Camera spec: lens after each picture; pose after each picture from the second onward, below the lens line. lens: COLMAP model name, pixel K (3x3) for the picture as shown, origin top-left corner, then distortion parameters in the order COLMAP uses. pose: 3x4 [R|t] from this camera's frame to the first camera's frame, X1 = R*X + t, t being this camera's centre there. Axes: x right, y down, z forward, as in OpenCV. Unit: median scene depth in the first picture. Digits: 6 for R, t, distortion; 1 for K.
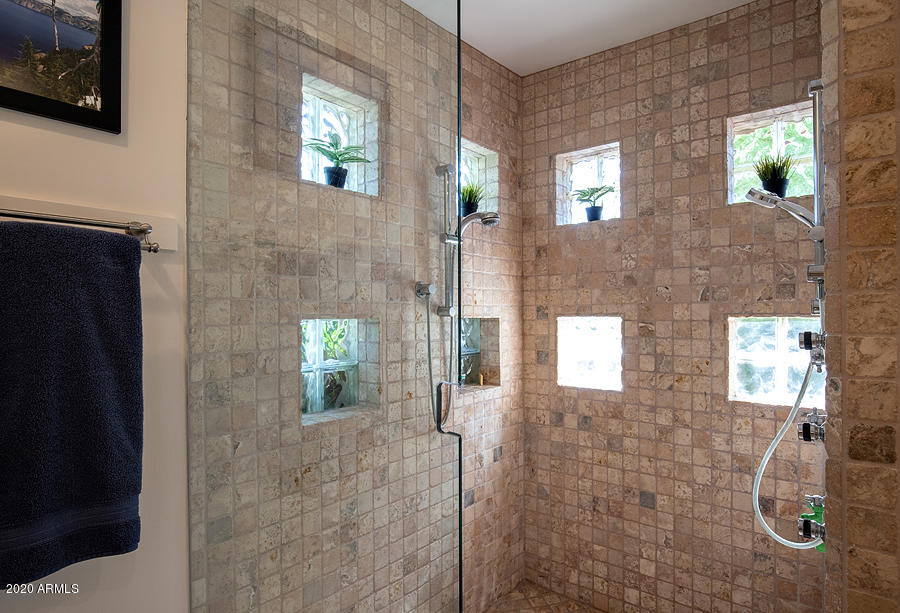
lens RADIAL K [[512.3, 0, 455.7], [0, 512.3, 312.2], [0, 0, 1]] dist [-0.018003, 0.004323]
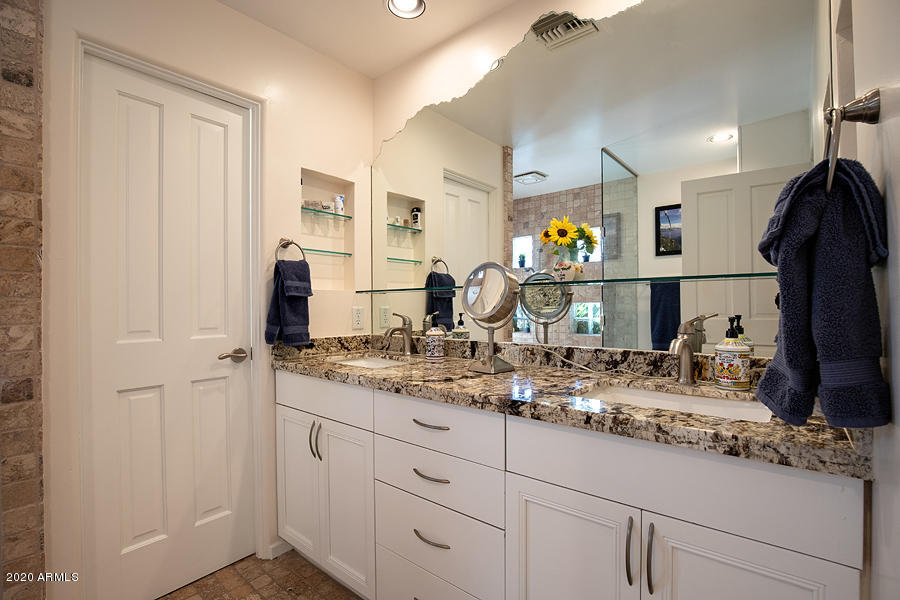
lens RADIAL K [[420.5, 0, 458.1], [0, 420.5, 304.1], [0, 0, 1]] dist [-0.029487, 0.003457]
pose [[0.014627, 0.007068, 0.999868, -0.210942], [0.003856, 0.999967, -0.007125, -0.003306], [-0.999886, 0.003960, 0.014599, -0.196999]]
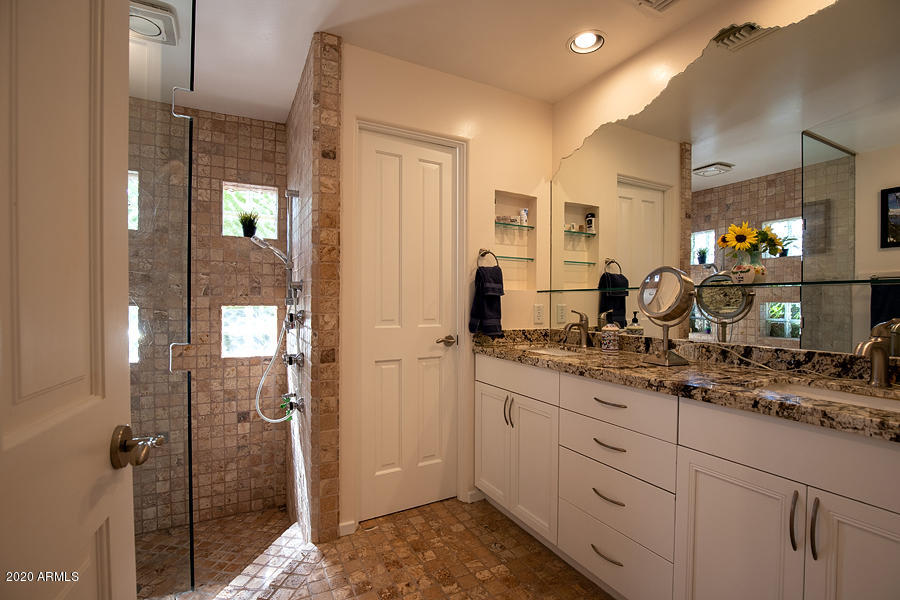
lens RADIAL K [[420.5, 0, 452.9], [0, 420.5, 304.1], [0, 0, 1]] dist [-0.029487, 0.003457]
pose [[0.394358, 0.001502, 0.918956, -0.384421], [-0.009676, 0.999950, 0.002518, -0.006295], [-0.918906, -0.009884, 0.394352, -0.182752]]
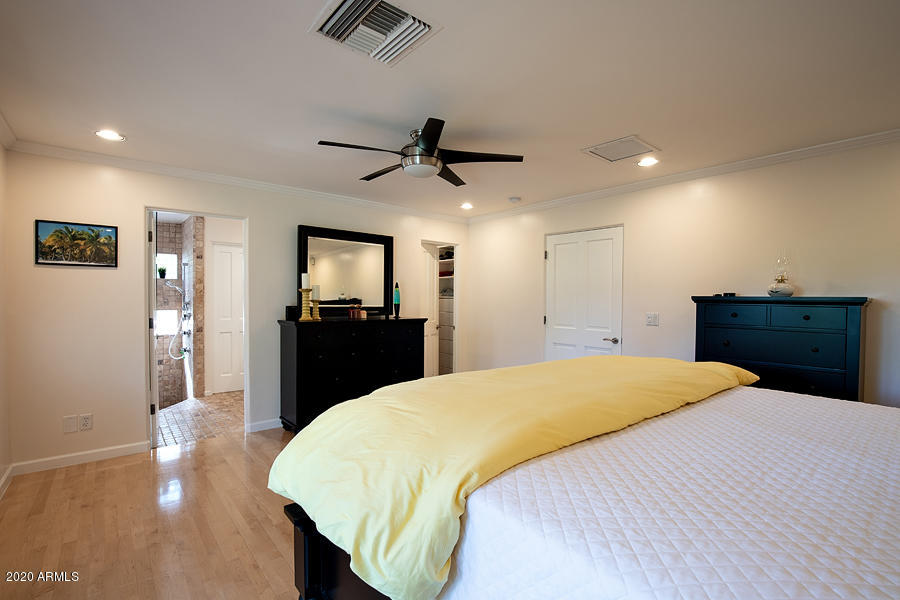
lens RADIAL K [[420.5, 0, 452.7], [0, 420.5, 300.3], [0, 0, 1]] dist [-0.029487, 0.003457]
pose [[0.192929, -0.000114, 0.981213, -1.833807], [-0.006712, 0.999976, 0.001436, -0.080049], [-0.981190, -0.006863, 0.192924, -1.567832]]
